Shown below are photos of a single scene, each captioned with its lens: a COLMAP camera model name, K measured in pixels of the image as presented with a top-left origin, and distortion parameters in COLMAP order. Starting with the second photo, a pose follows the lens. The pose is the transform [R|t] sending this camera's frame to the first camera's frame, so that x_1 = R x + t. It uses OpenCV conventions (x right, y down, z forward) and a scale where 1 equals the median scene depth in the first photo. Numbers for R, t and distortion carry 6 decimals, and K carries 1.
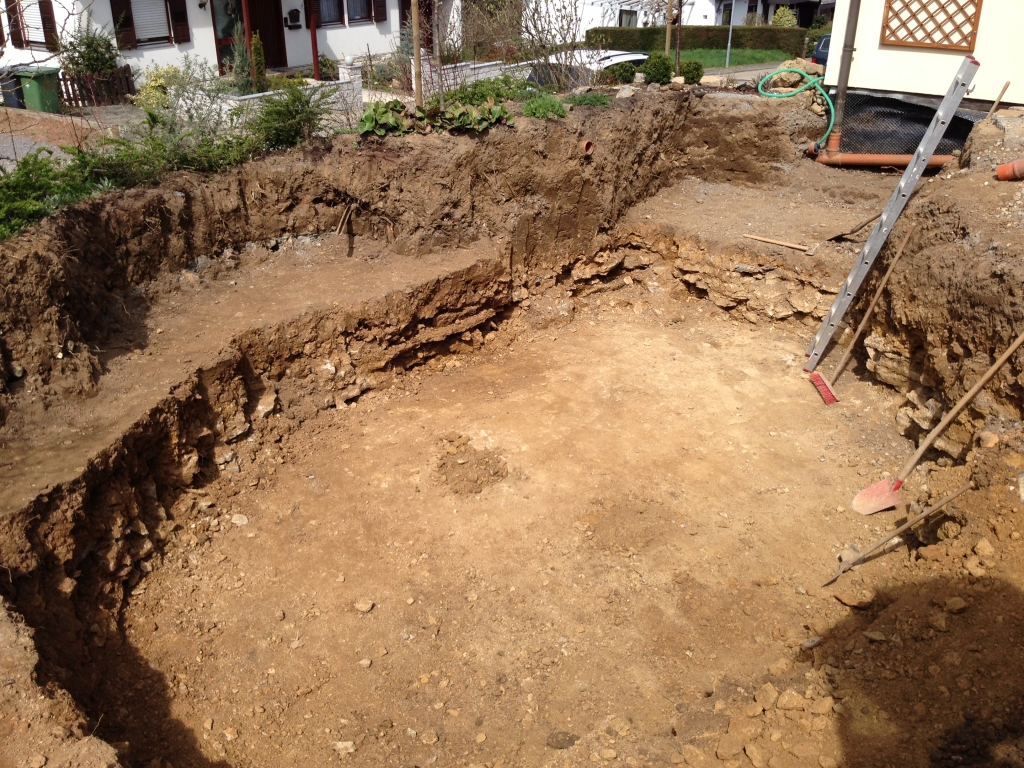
lens RADIAL K [[908.0, 0, 512.0], [0, 908.0, 384.0], [0, 0, 1]] dist [0.093412, -0.198303]
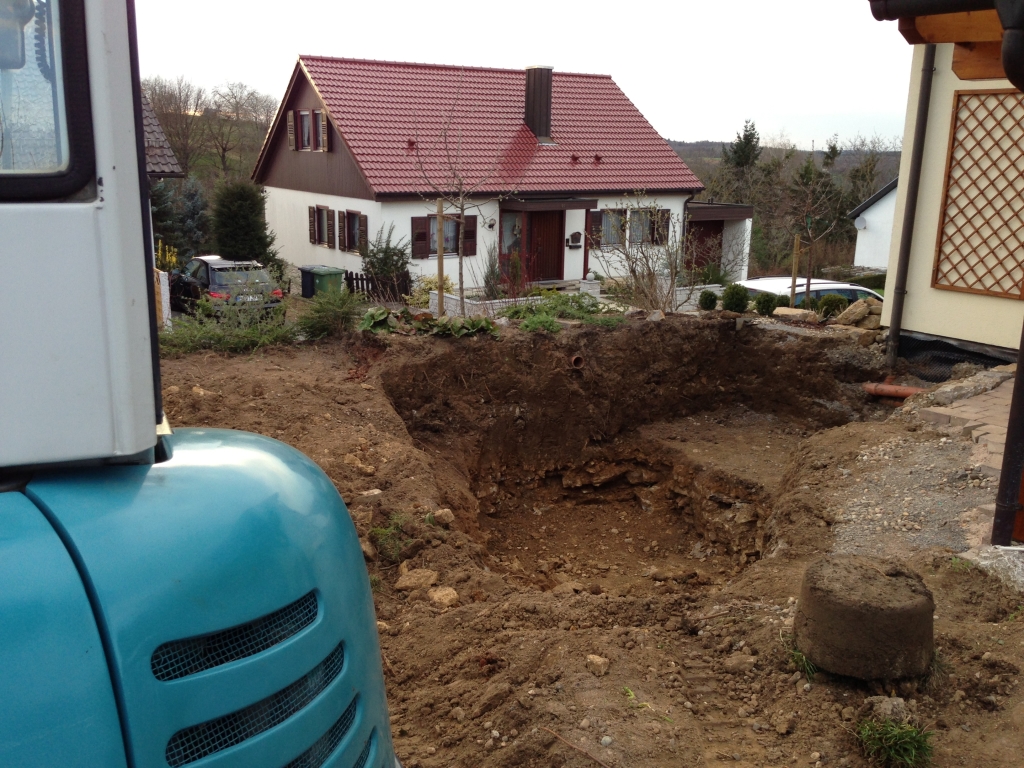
lens RADIAL K [[908.0, 0, 512.0], [0, 908.0, 384.0], [0, 0, 1]] dist [0.093412, -0.198303]
pose [[0.923390, 0.096964, -0.371416, 0.369258], [-0.176826, 0.966244, -0.187362, -0.022938], [0.340711, 0.238684, 0.909366, 0.023908]]
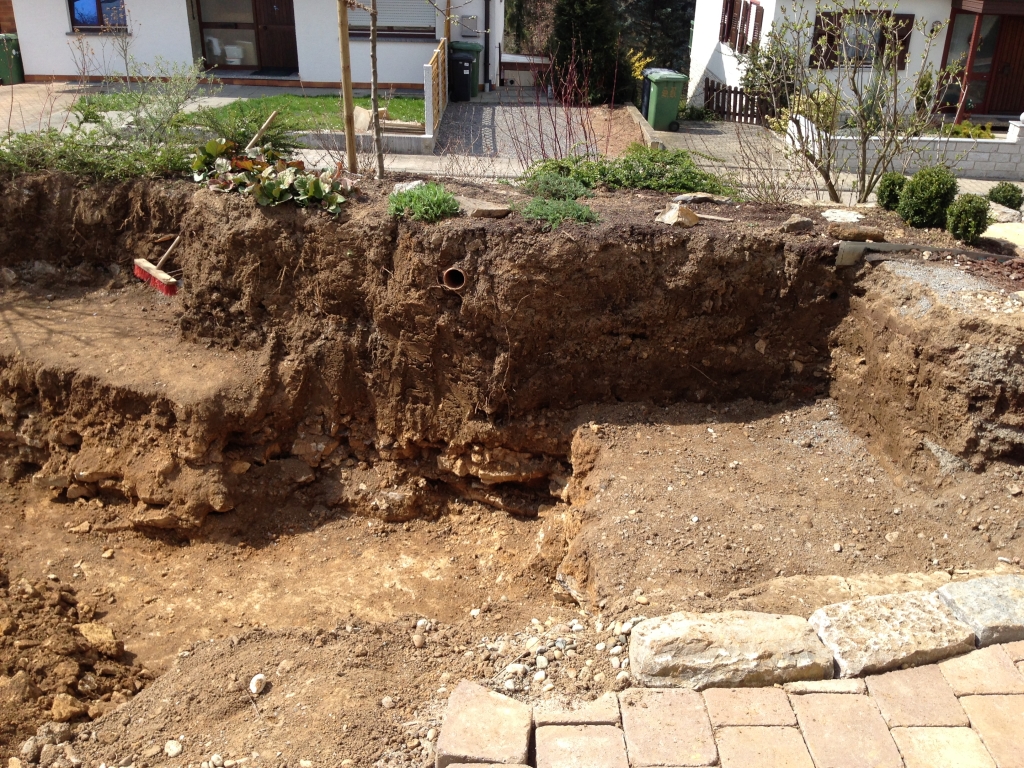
lens RADIAL K [[908.0, 0, 512.0], [0, 908.0, 384.0], [0, 0, 1]] dist [0.093412, -0.198303]
pose [[0.559036, 0.367932, -0.743038, 0.528465], [-0.378740, 0.910511, 0.165909, -0.282083], [0.737587, 0.188669, 0.648359, 0.589878]]
